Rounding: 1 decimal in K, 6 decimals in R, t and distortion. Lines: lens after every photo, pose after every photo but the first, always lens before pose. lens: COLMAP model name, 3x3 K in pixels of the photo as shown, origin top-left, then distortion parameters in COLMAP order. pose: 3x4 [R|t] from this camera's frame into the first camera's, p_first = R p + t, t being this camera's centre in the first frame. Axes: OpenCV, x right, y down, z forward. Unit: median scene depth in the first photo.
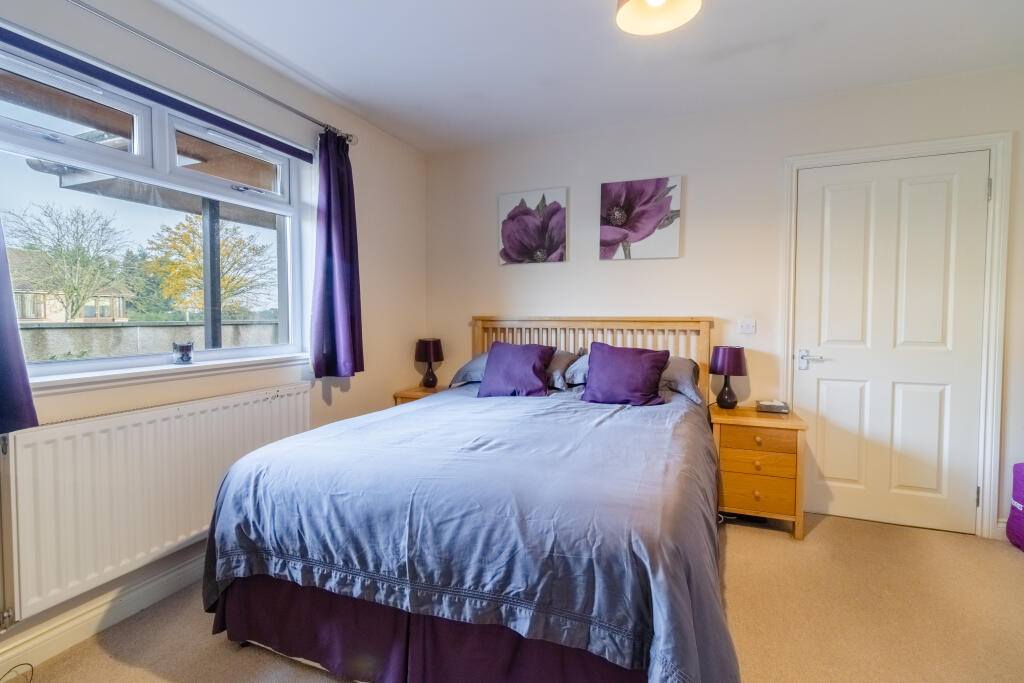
lens RADIAL K [[476.8, 0, 508.1], [0, 476.8, 333.2], [0, 0, 1]] dist [0.001703, 0.000309]
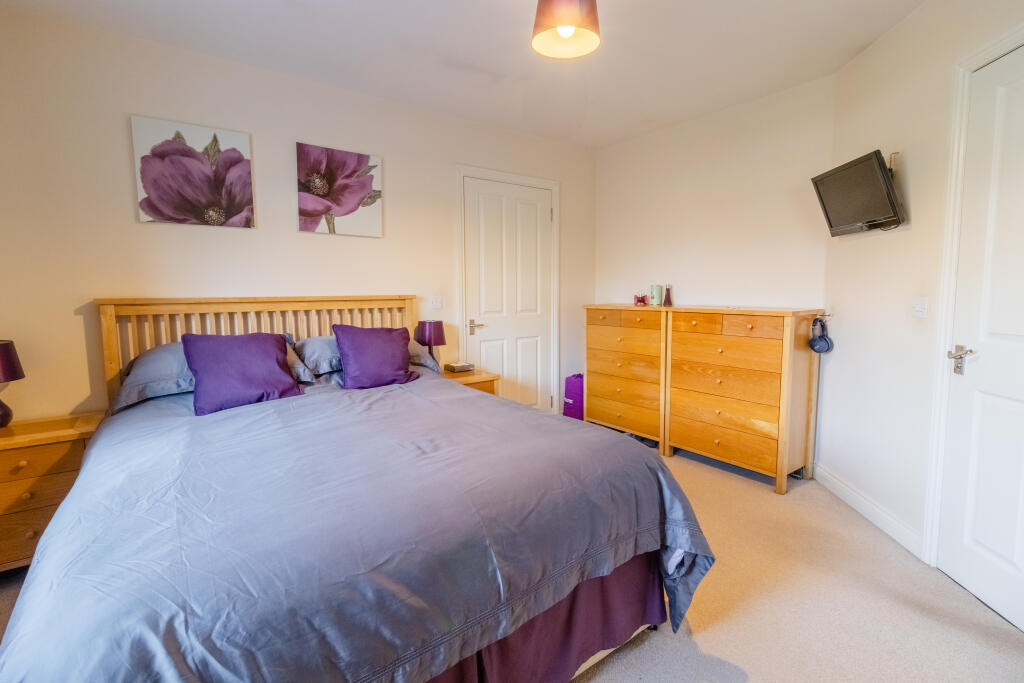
lens RADIAL K [[476.8, 0, 508.1], [0, 476.8, 333.2], [0, 0, 1]] dist [0.001703, 0.000309]
pose [[0.500401, -0.083095, 0.861797, -0.397485], [0.039764, 0.996539, 0.072998, -0.016862], [-0.864880, -0.002260, 0.501973, 0.239310]]
